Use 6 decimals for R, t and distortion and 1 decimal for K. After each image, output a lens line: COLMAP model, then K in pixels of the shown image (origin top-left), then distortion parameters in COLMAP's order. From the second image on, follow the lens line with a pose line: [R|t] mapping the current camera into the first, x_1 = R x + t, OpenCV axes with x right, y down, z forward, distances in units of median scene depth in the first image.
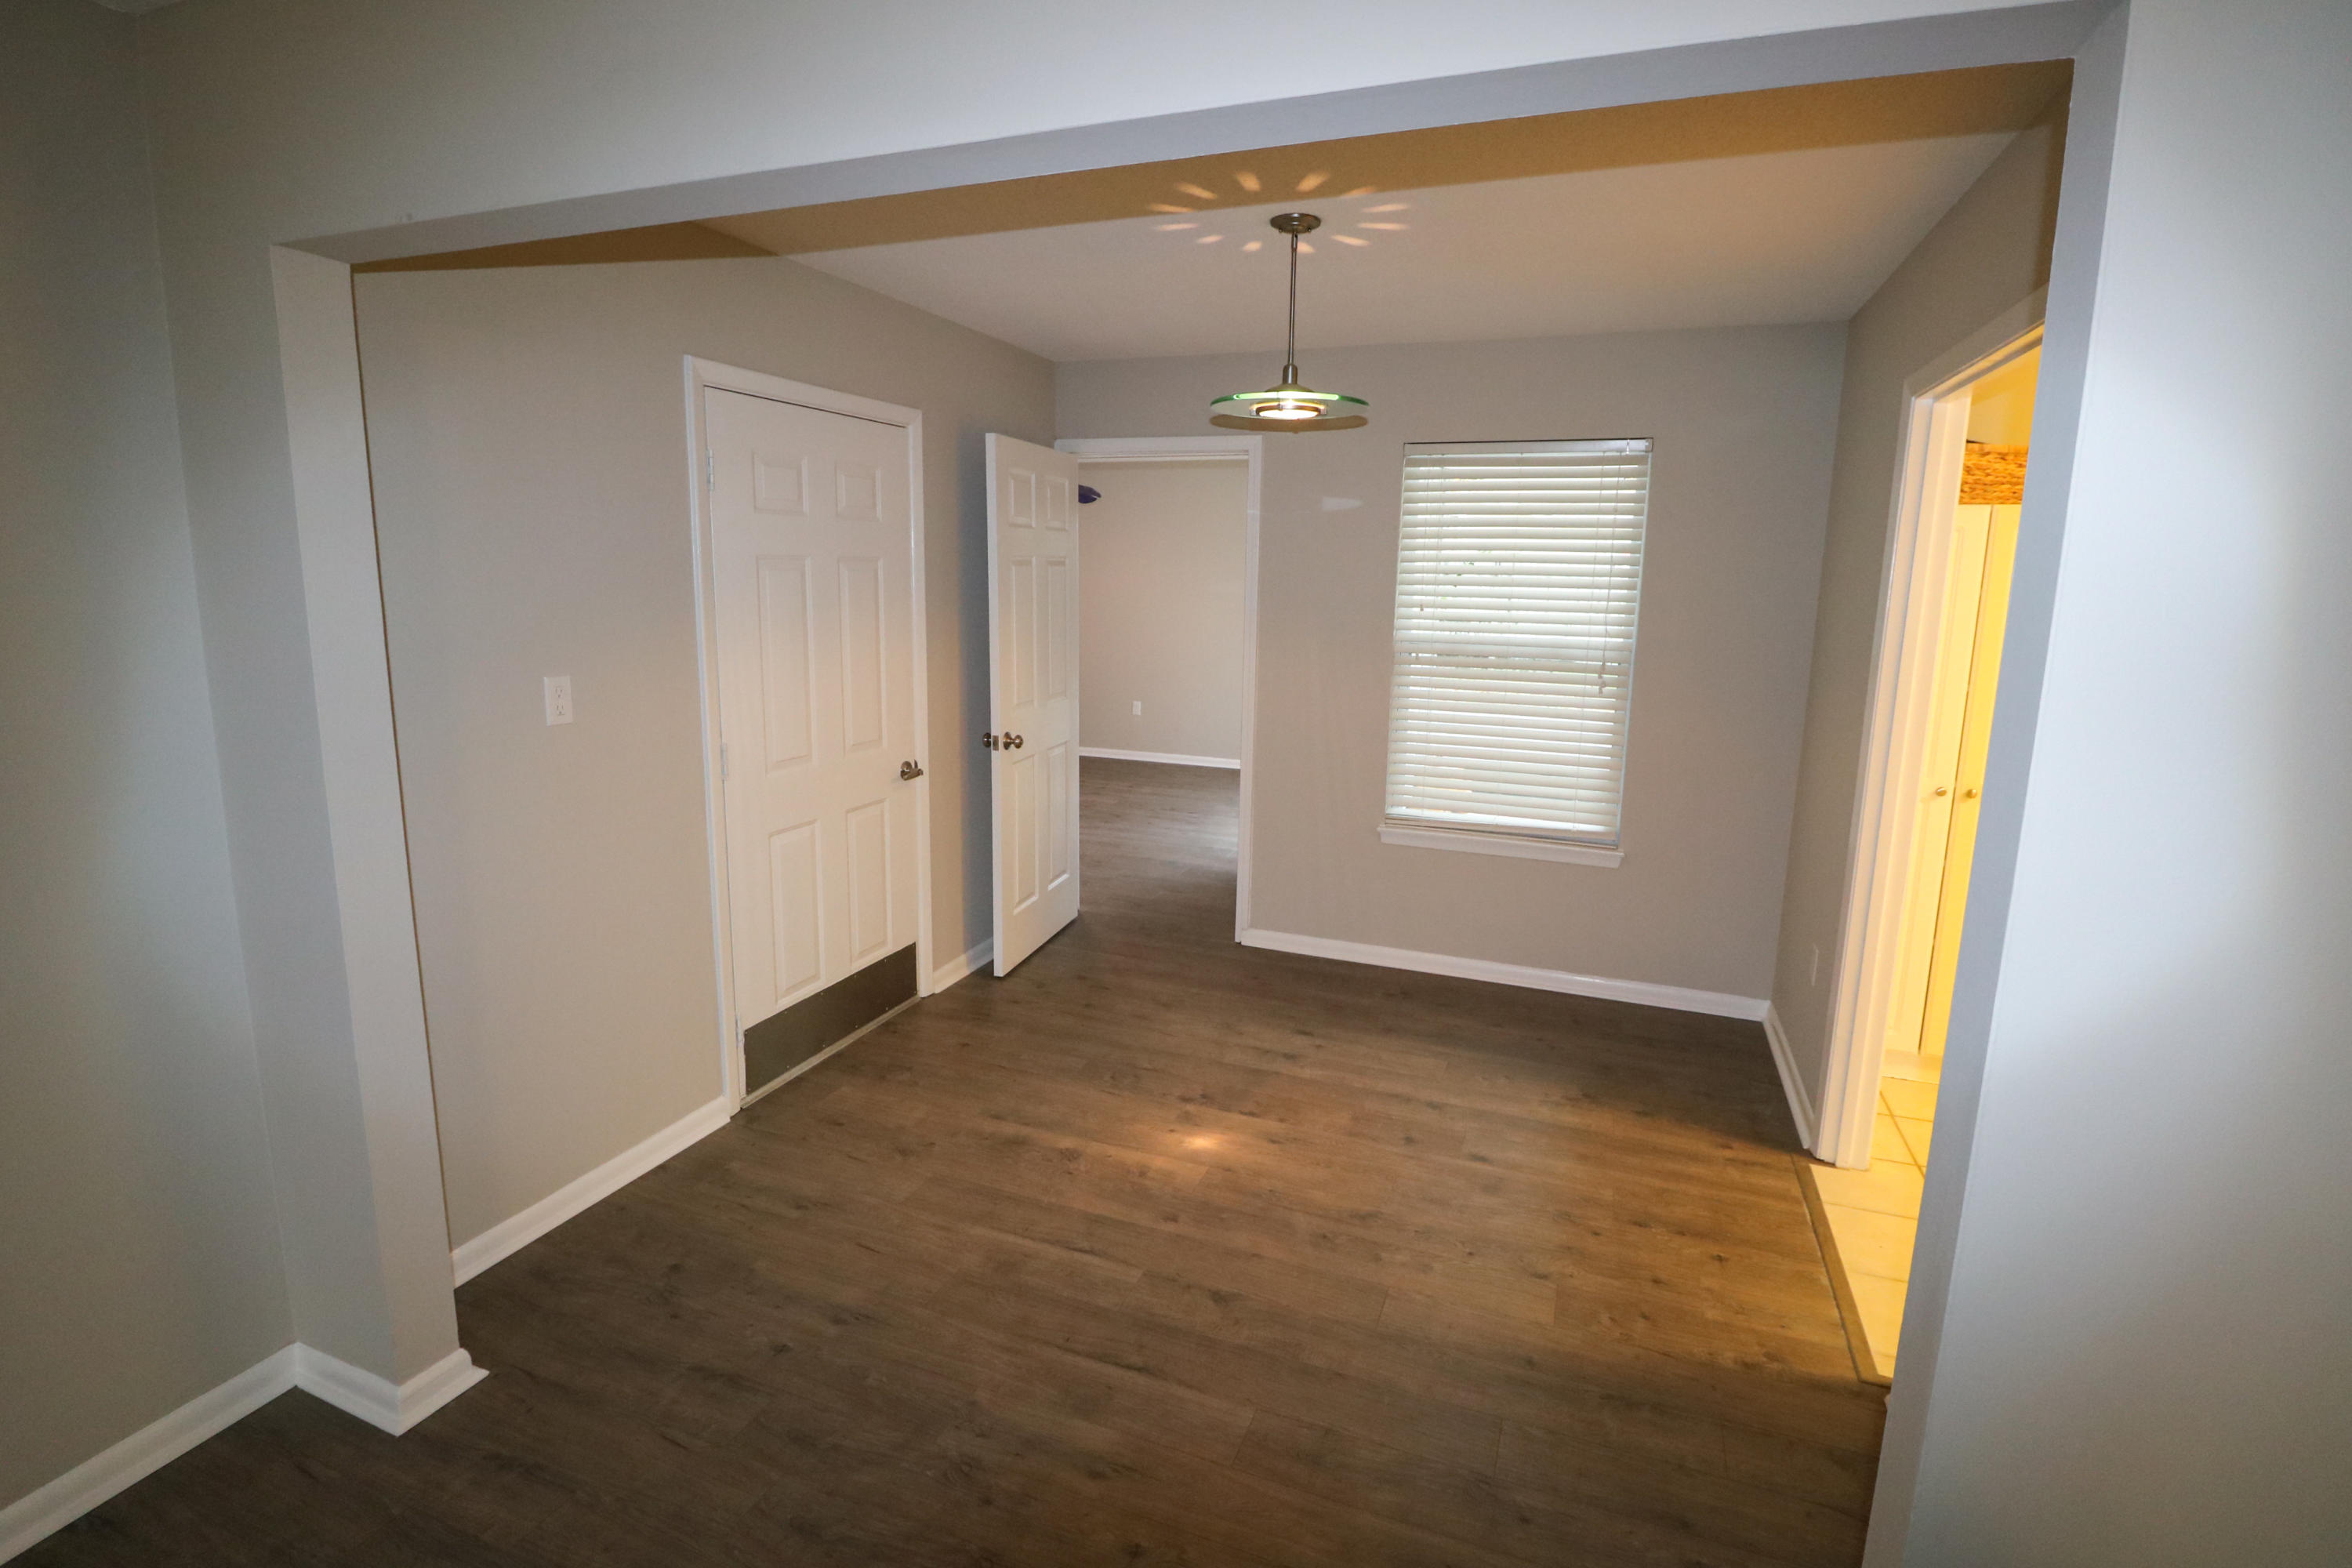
lens RADIAL K [[1077.7, 0, 1181.6], [0, 1077.7, 761.3], [0, 0, 1]] dist [0.001136, -0.011505]
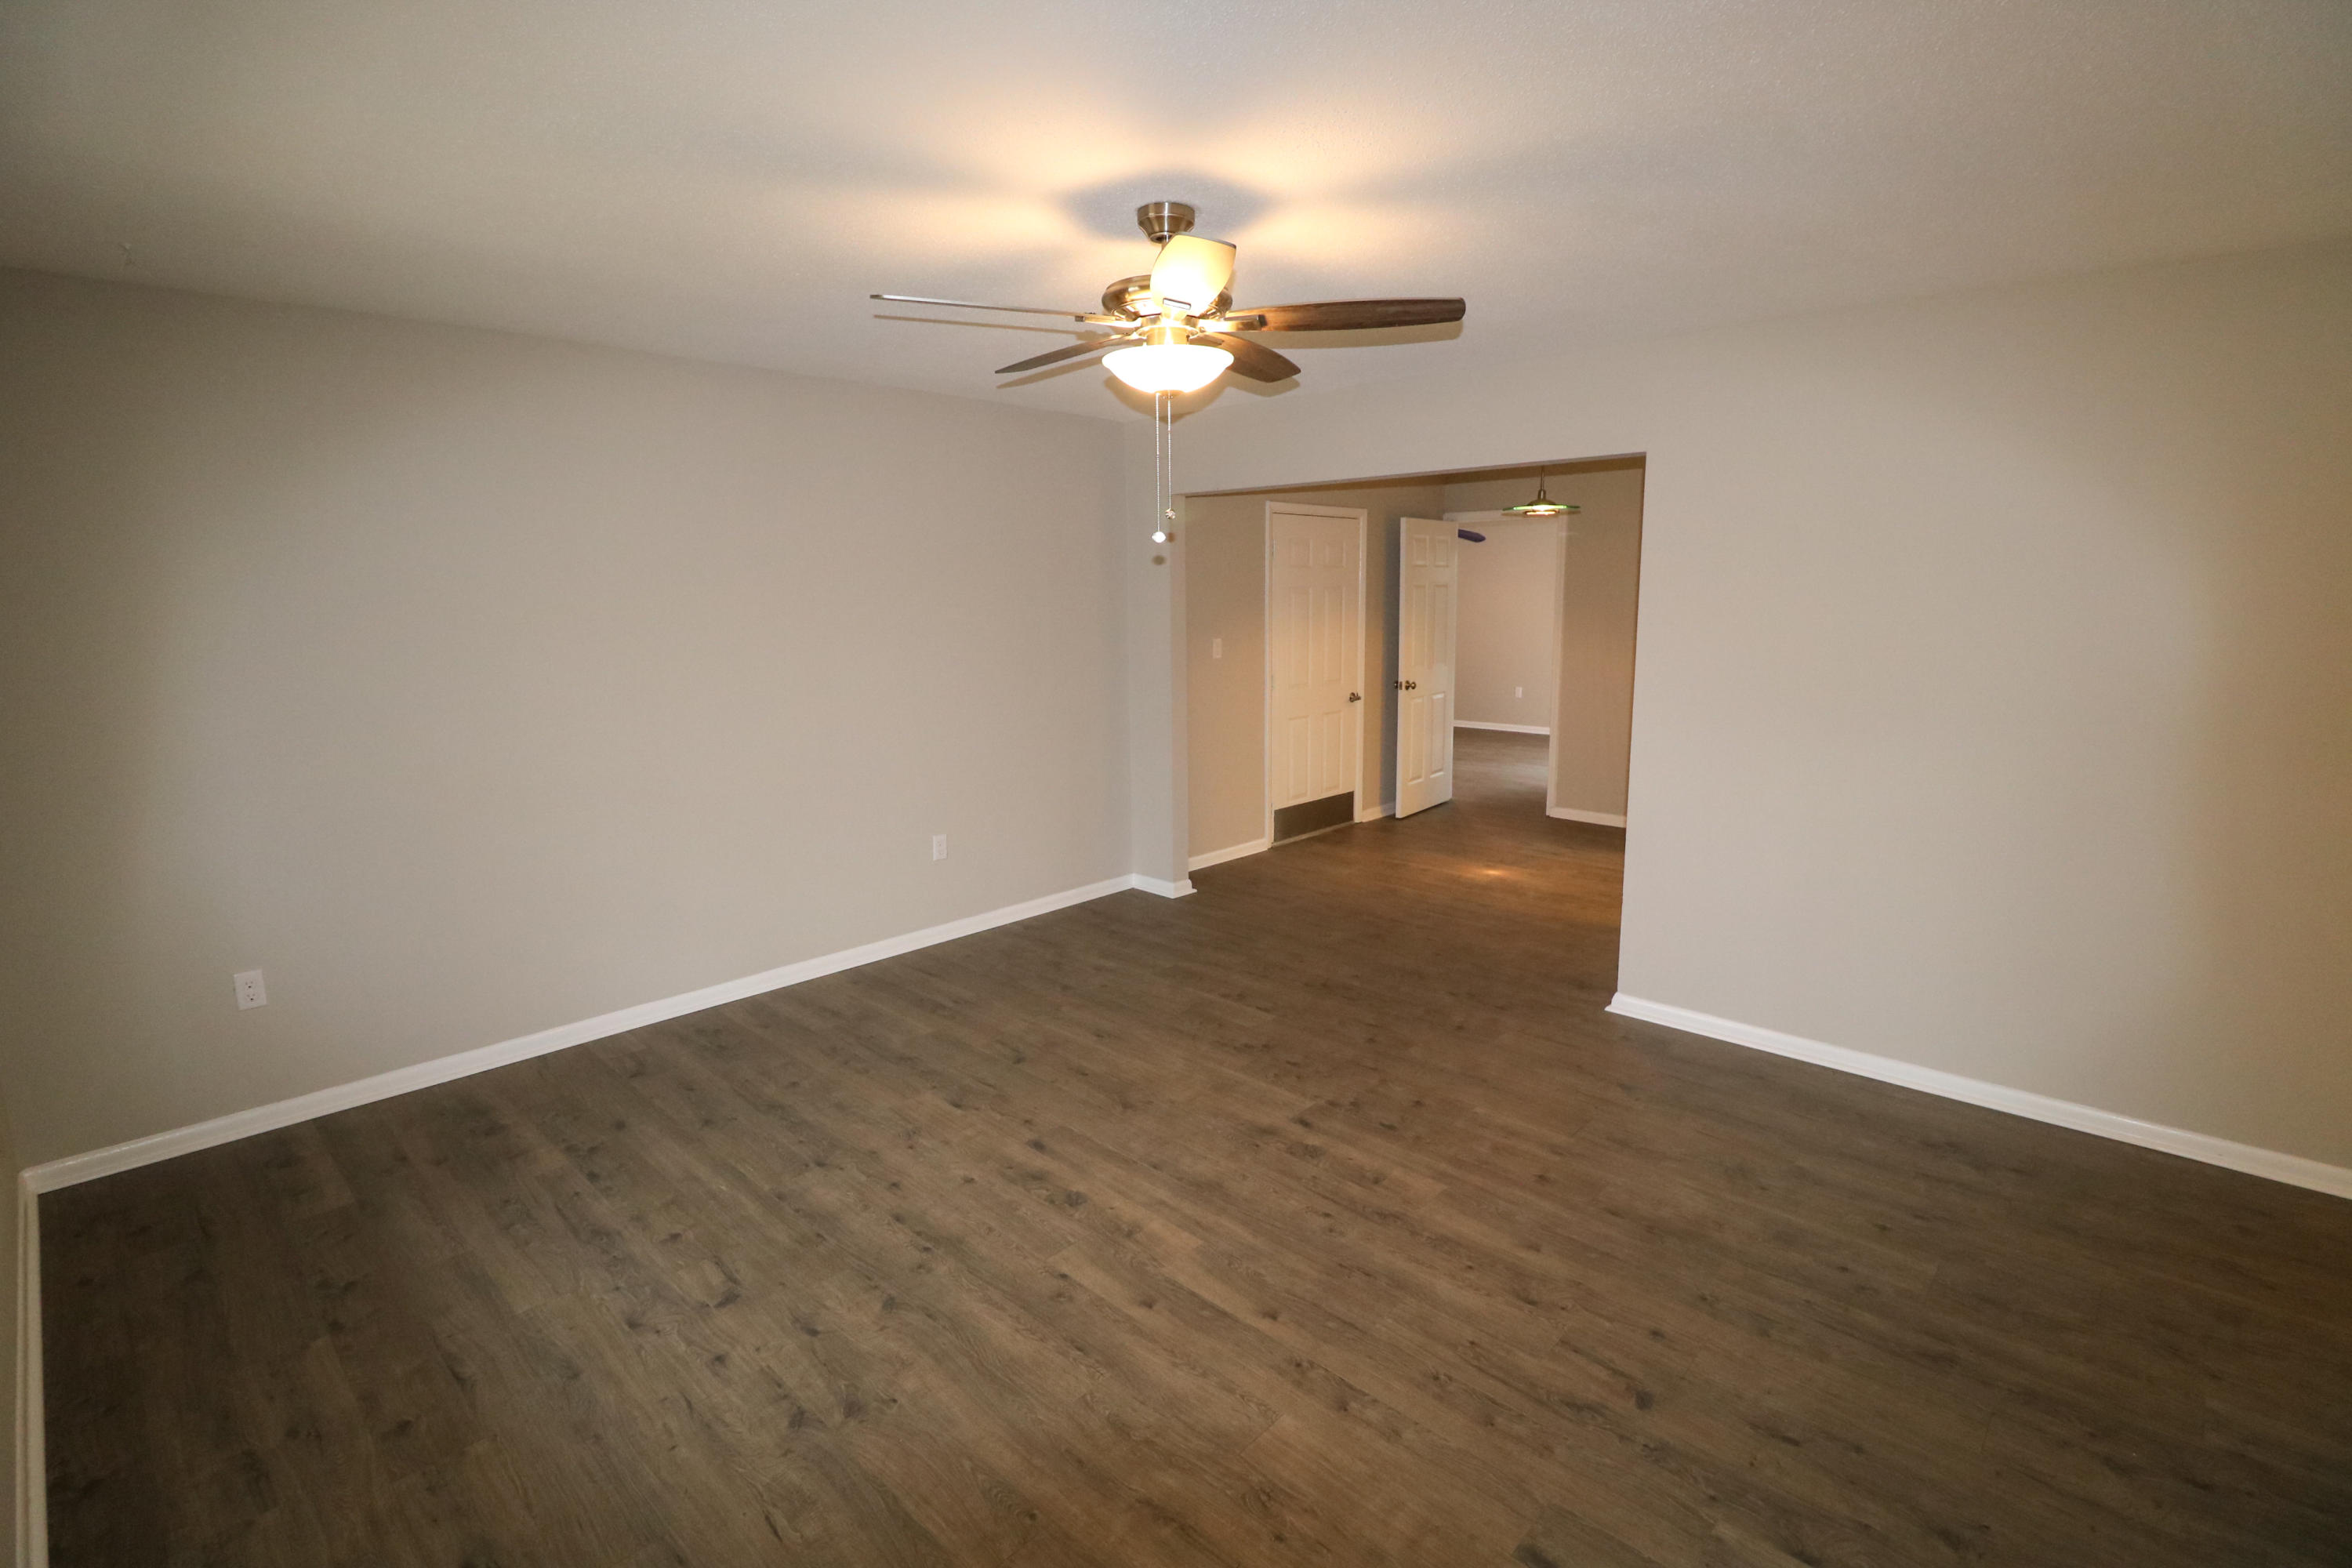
lens RADIAL K [[1083.9, 0, 1190.0], [0, 1083.9, 755.7], [0, 0, 1]] dist [0.001309, -0.012210]
pose [[0.926372, 0.029353, -0.375464, 0.207072], [-0.038864, 0.999086, -0.017783, 0.162842], [0.374599, 0.031066, 0.926666, -0.905806]]
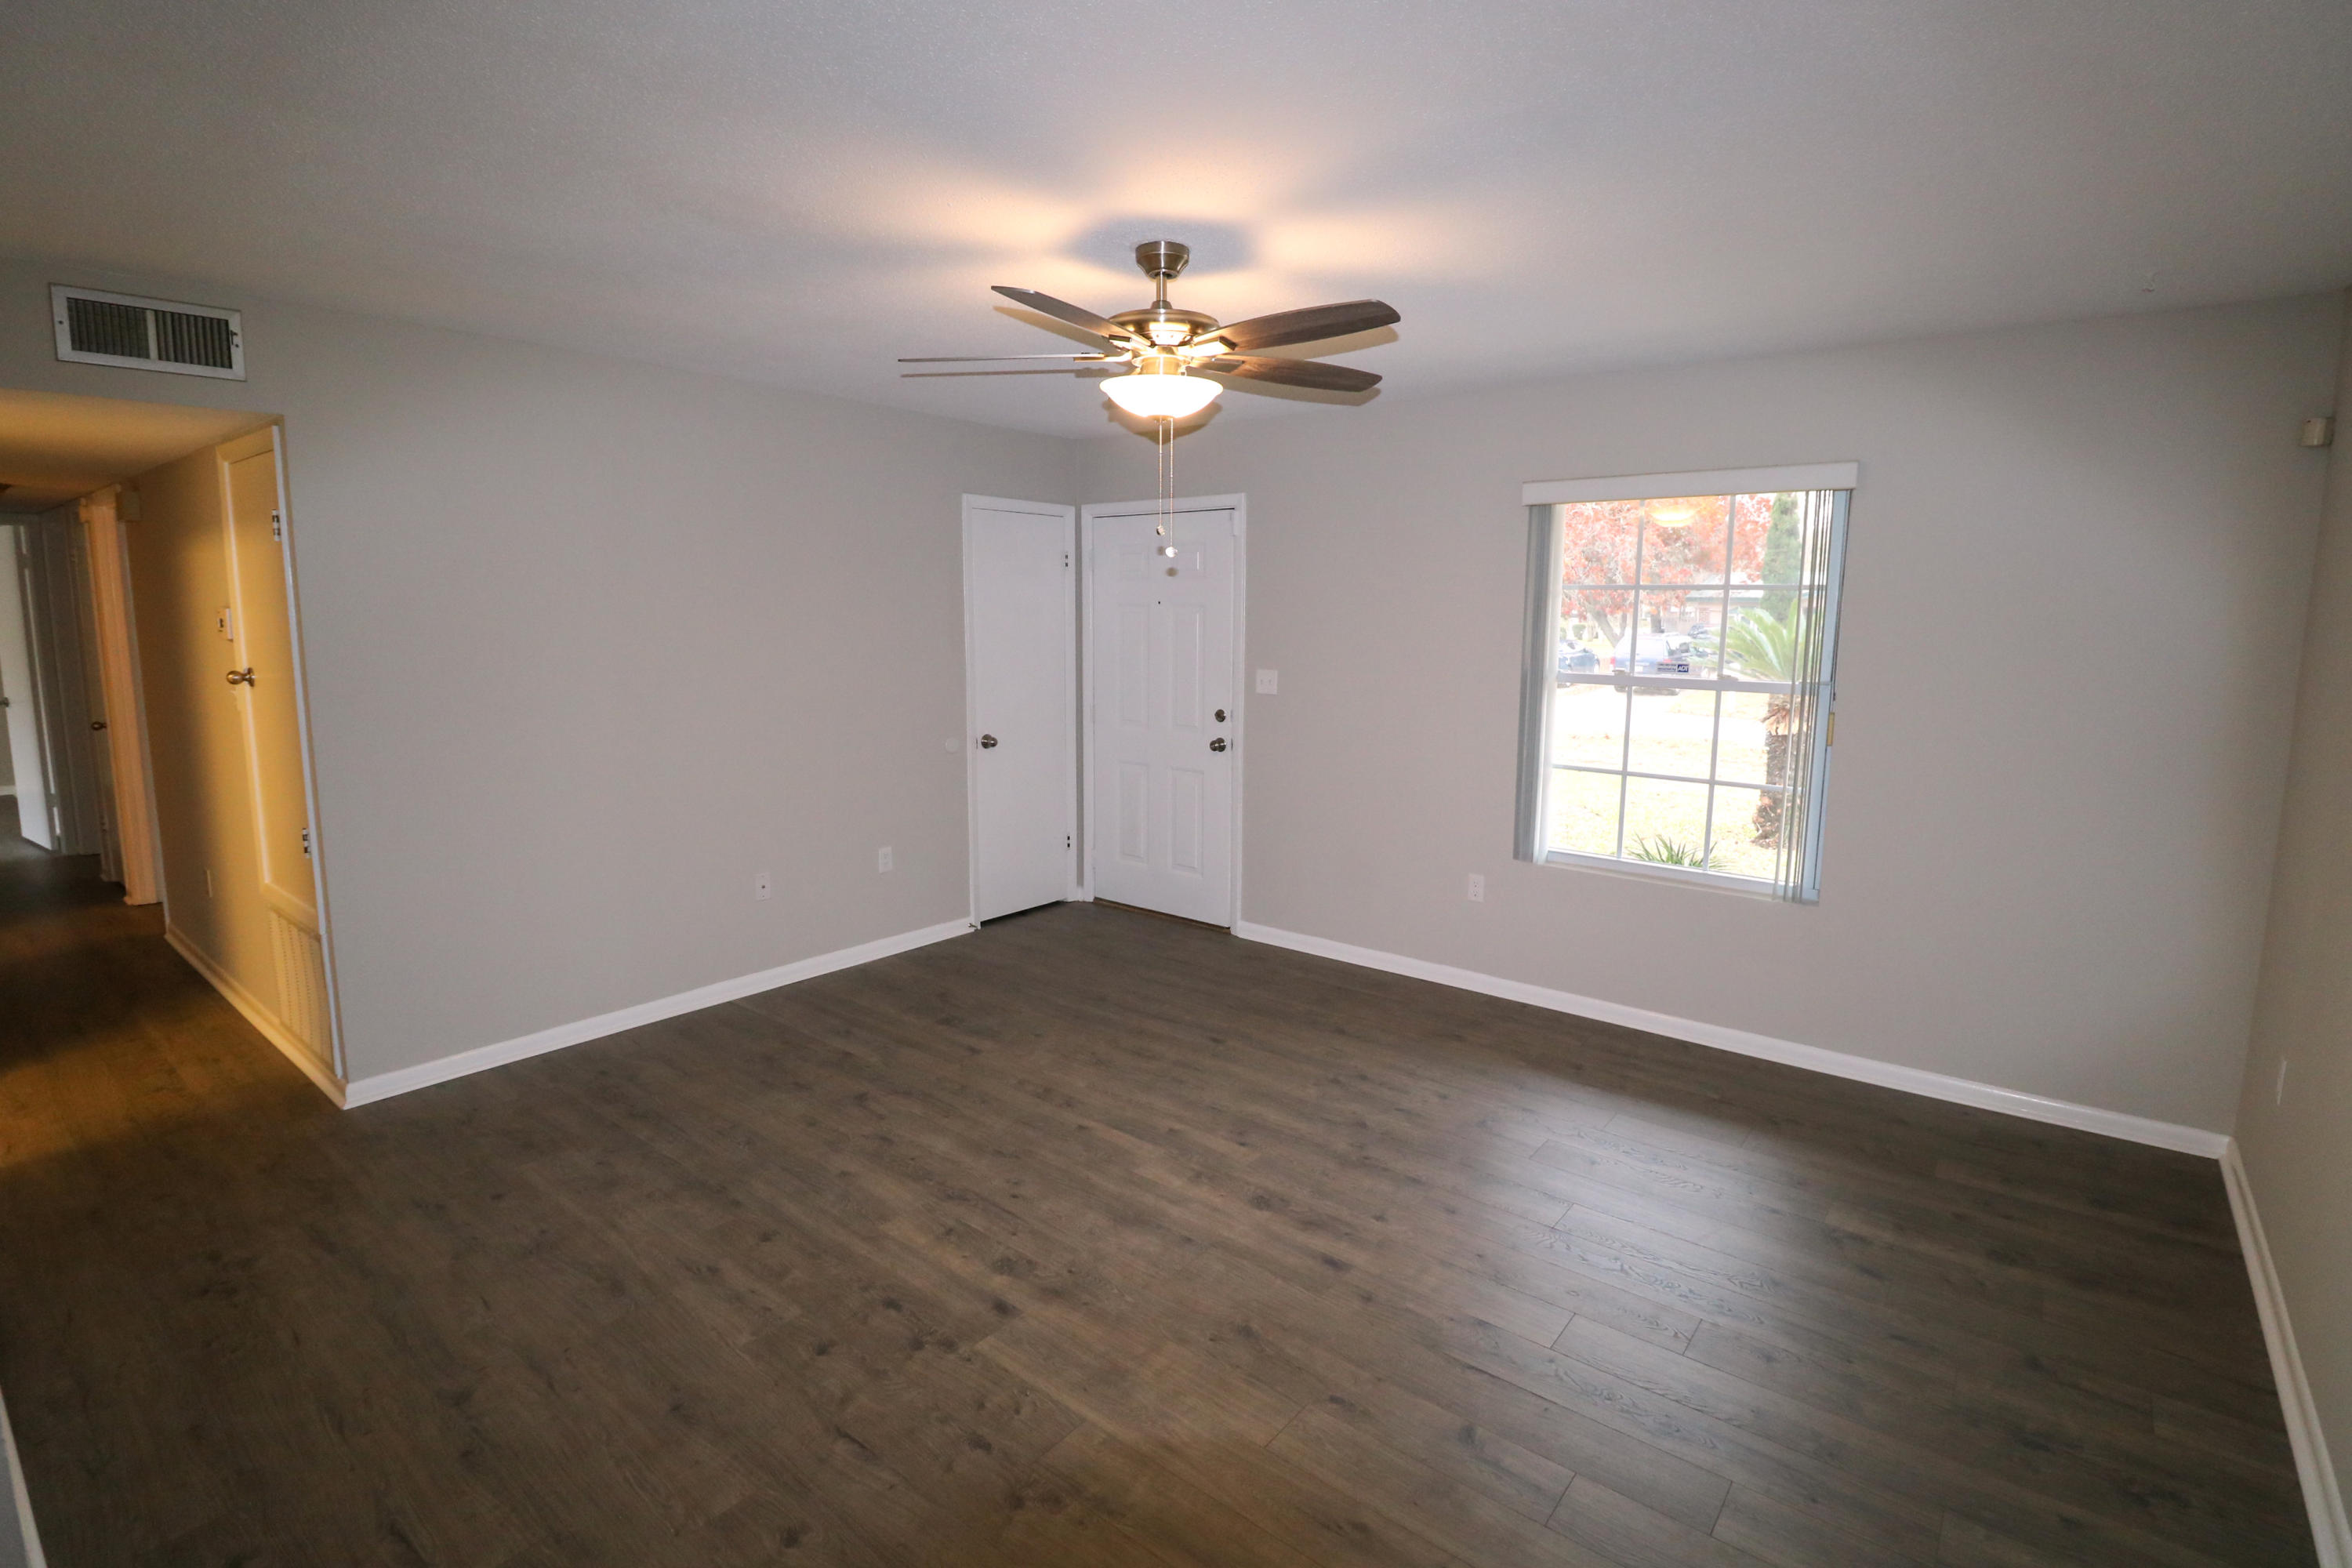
lens RADIAL K [[1099.7, 0, 1174.6], [0, 1099.7, 754.6], [0, 0, 1]] dist [0.000803, -0.012776]
pose [[-0.948539, -0.067887, 0.309296, -0.331385], [0.029646, 0.953422, 0.300181, -0.087085], [-0.315268, 0.293903, -0.902345, 0.473429]]
